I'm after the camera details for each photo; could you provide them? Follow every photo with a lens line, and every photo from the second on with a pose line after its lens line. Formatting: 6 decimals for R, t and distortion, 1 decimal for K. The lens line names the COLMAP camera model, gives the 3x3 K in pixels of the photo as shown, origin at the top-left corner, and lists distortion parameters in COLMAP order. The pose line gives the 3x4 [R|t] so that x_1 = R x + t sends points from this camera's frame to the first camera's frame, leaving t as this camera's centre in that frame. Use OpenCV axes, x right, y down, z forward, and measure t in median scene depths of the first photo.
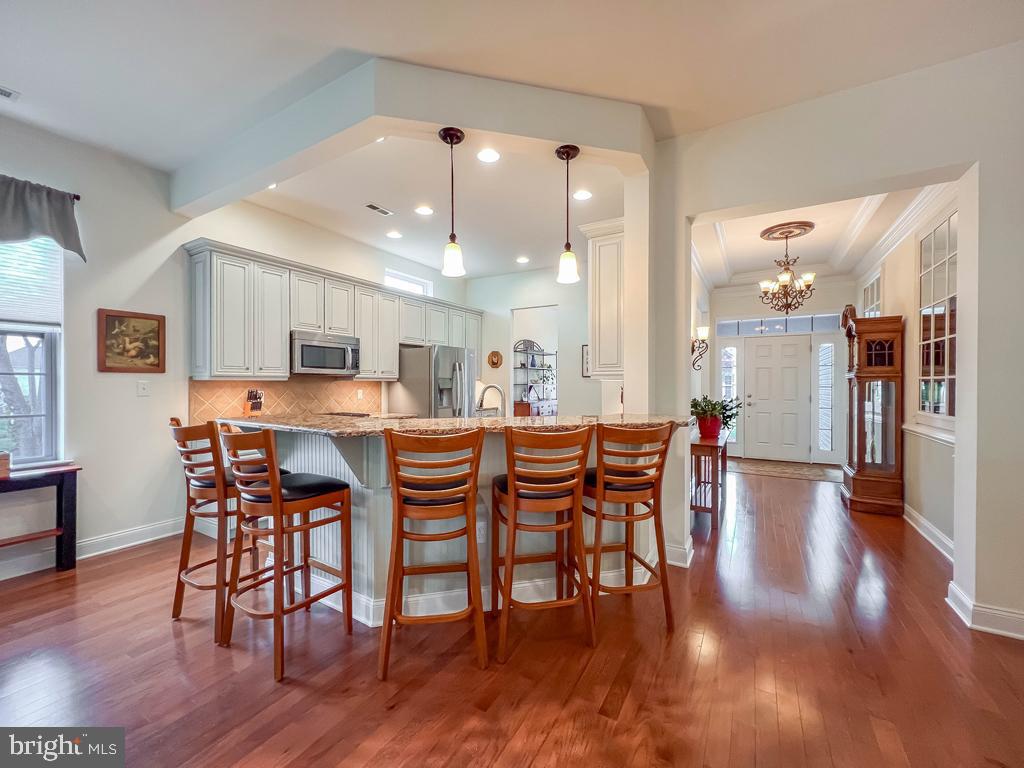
lens RADIAL K [[417.7, 0, 512.0], [0, 417.7, 384.0], [0, 0, 1]] dist [-0.002223, -0.000204]
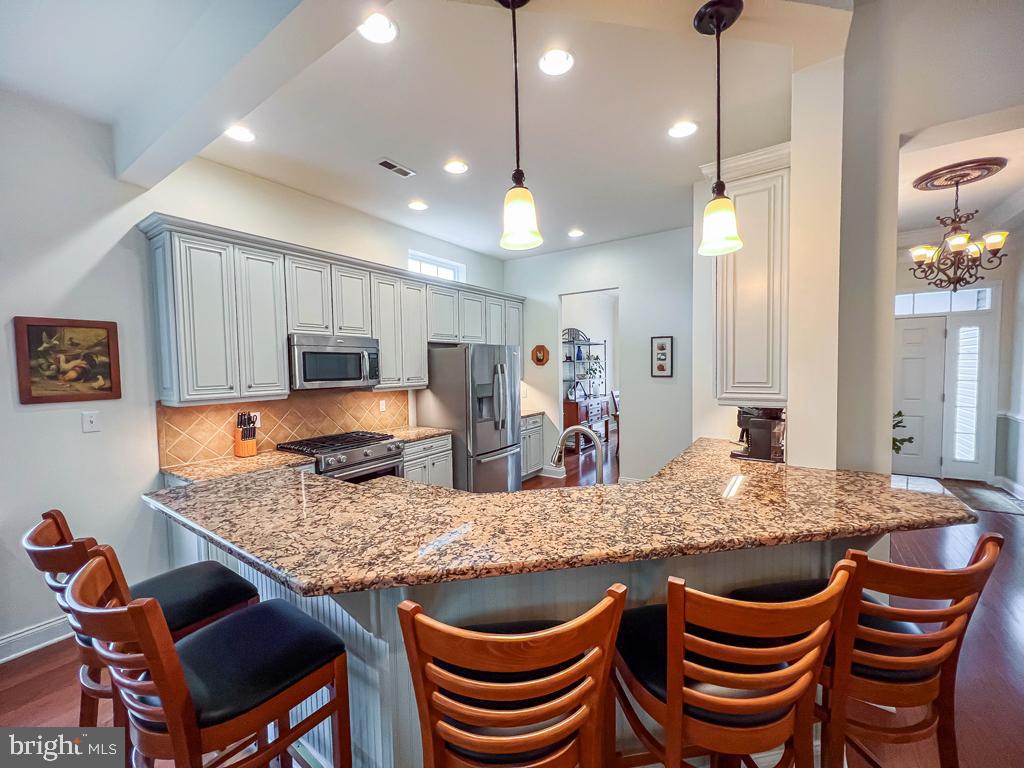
lens RADIAL K [[415.0, 0, 512.0], [0, 415.0, 384.0], [0, 0, 1]] dist [-0.001261, 0.000102]
pose [[0.997602, -0.015941, -0.067356, -0.062246], [0.018773, 0.998957, 0.041627, -0.054672], [0.066622, -0.042792, 0.996860, 0.235768]]
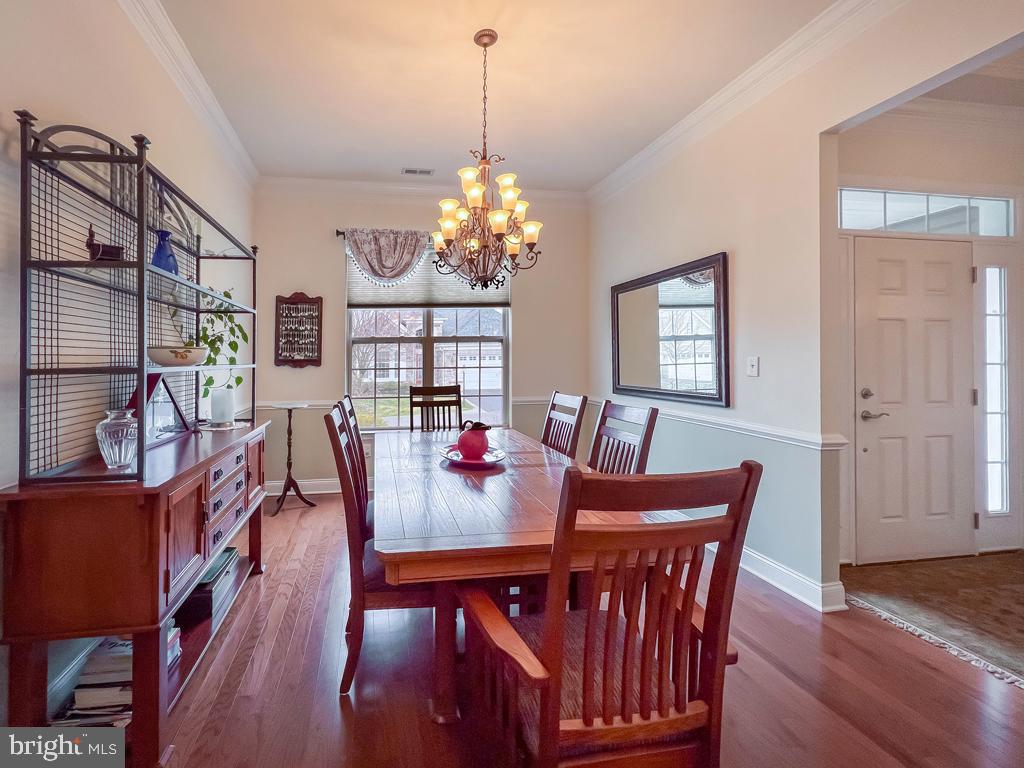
lens RADIAL K [[458.9, 0, 443.8], [0, 458.9, 354.1], [0, 0, 1]] dist [-0.000464, 0.000049]
pose [[0.775390, 0.008136, 0.631430, 0.028318], [0.001255, 0.999895, -0.014424, -0.004385], [-0.631481, 0.011976, 0.775299, 1.410191]]
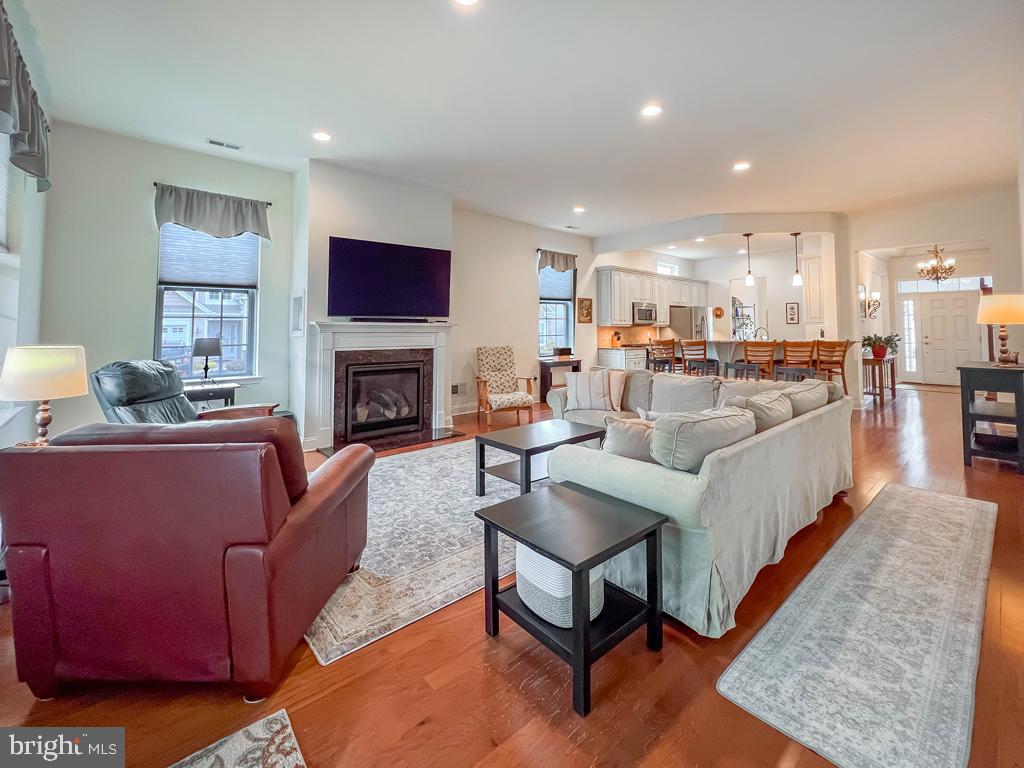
lens RADIAL K [[432.0, 0, 515.2], [0, 432.0, 308.1], [0, 0, 1]] dist [-0.002287, -0.000235]
pose [[0.947877, -0.017663, -0.318148, -0.362828], [0.000148, 0.998487, -0.054994, 0.017623], [0.318638, 0.052080, 0.946445, -1.107637]]
